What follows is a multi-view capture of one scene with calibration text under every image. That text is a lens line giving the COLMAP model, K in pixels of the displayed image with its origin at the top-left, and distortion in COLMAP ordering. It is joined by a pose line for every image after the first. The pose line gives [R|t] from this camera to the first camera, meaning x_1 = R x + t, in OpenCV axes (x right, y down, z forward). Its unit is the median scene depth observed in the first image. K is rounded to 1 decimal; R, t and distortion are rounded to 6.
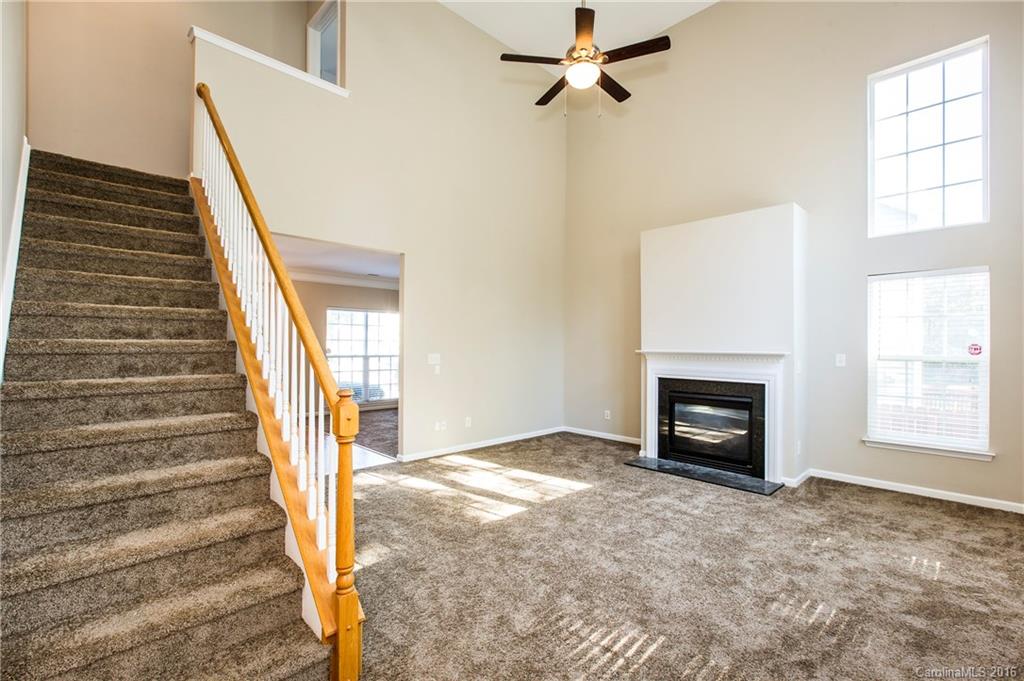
lens RADIAL K [[457.4, 0, 507.2], [0, 457.4, 341.5], [0, 0, 1]] dist [0.004379, 0.000547]
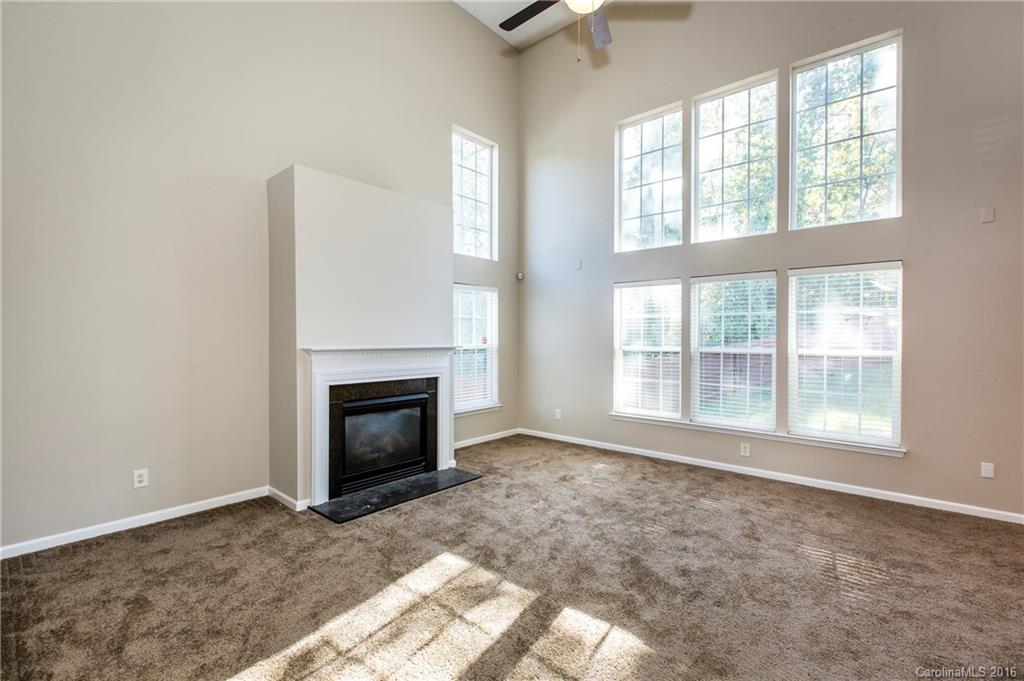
lens RADIAL K [[457.4, 0, 505.8], [0, 457.4, 343.1], [0, 0, 1]] dist [0.004379, 0.000547]
pose [[-0.101581, -0.017973, 0.994665, -0.450544], [-0.012807, 0.999778, 0.016757, -0.001179], [-0.994745, -0.011036, -0.101789, 0.923819]]
